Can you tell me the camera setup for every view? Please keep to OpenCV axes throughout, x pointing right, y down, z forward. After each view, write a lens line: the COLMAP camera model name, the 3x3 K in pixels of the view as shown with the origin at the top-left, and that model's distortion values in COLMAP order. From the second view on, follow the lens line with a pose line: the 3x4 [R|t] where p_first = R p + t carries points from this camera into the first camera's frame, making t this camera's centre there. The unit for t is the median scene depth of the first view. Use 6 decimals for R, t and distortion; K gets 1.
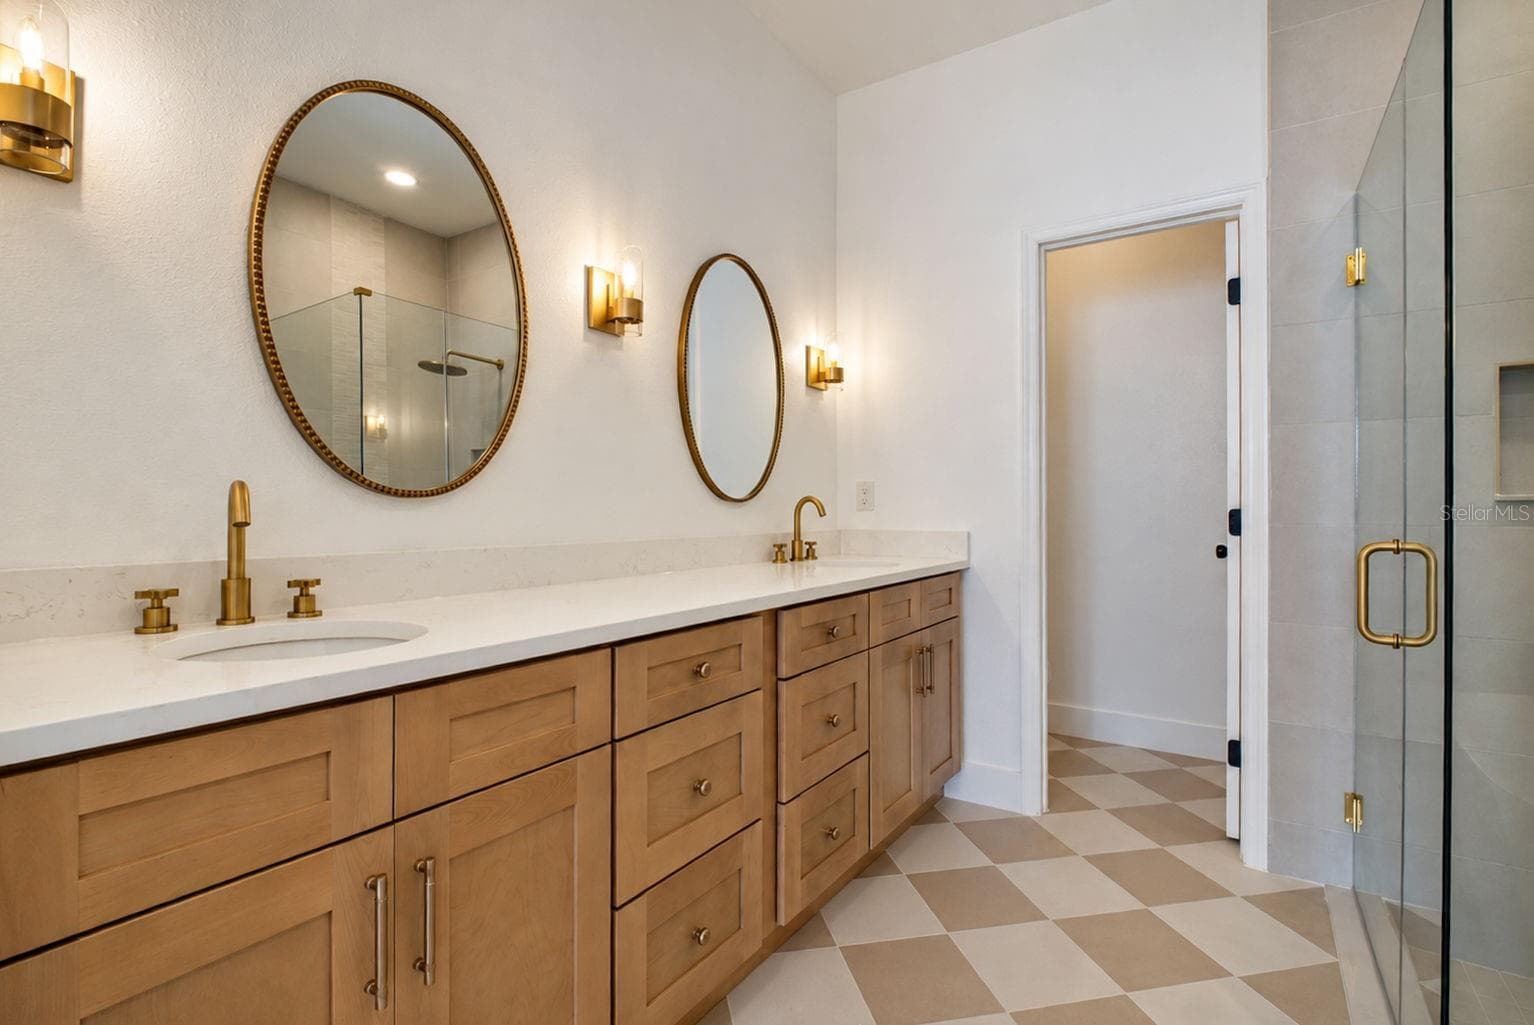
lens RADIAL K [[728.0, 0, 763.4], [0, 728.0, 510.1], [0, 0, 1]] dist [-0.005653, -0.000305]
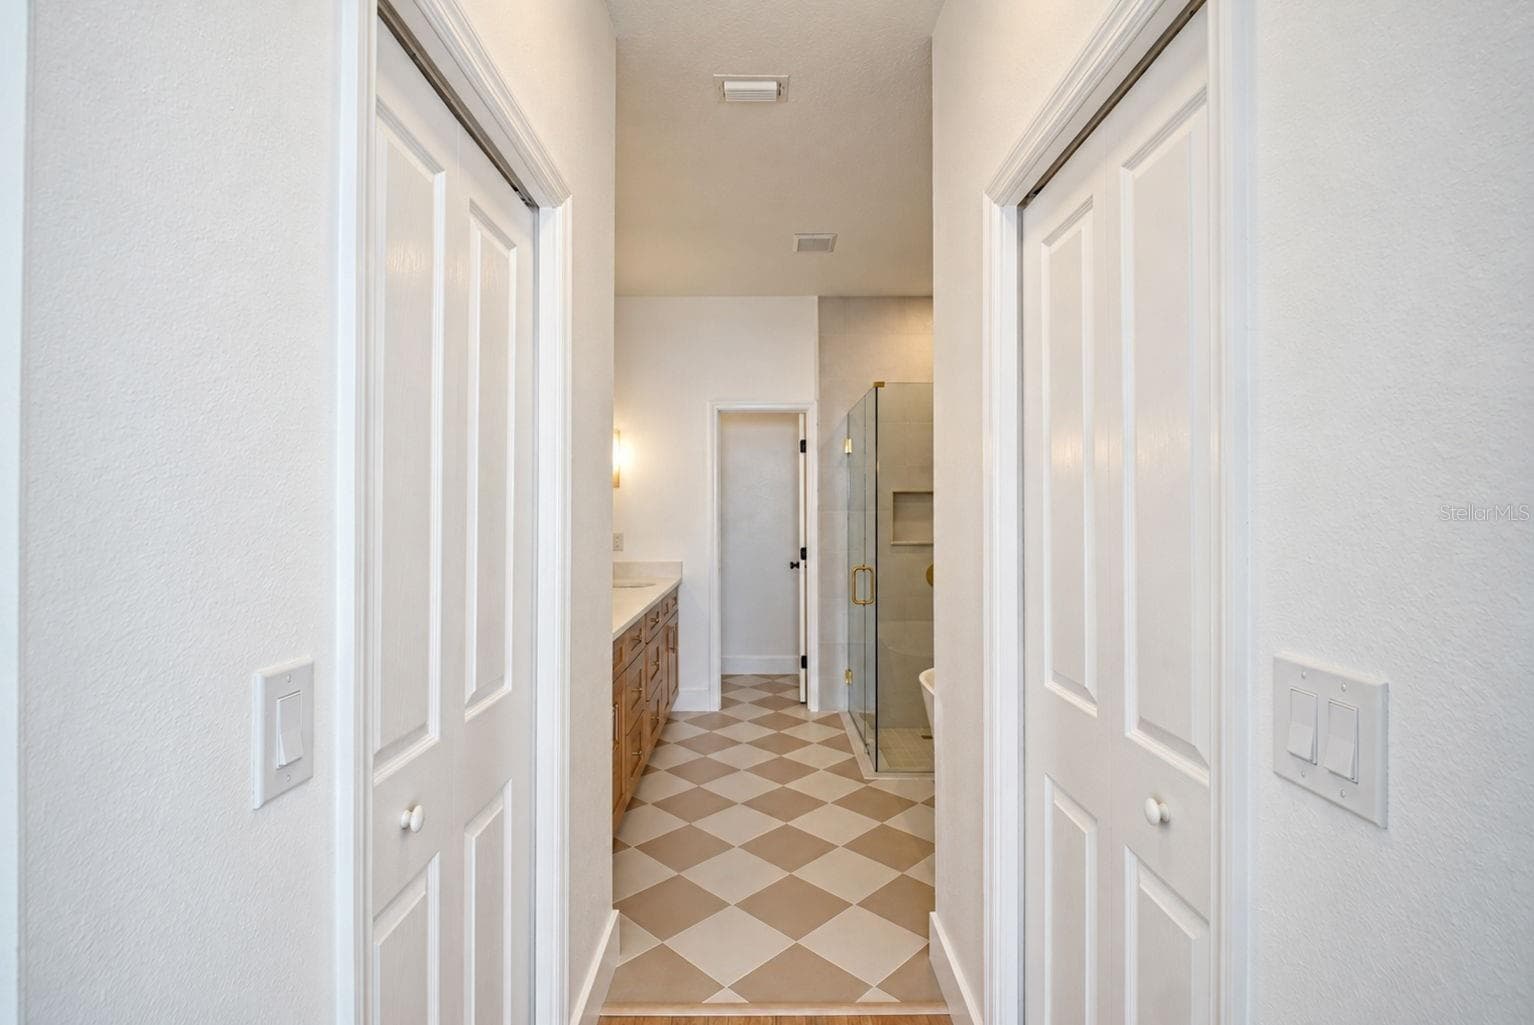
lens RADIAL K [[684.3, 0, 768.2], [0, 684.3, 497.9], [0, 0, 1]] dist [0.000123, -0.000171]
pose [[0.831405, 0.001417, 0.555665, -0.615024], [0.003648, 0.999961, -0.008008, -0.146096], [-0.555655, 0.008685, 0.831368, -0.682639]]
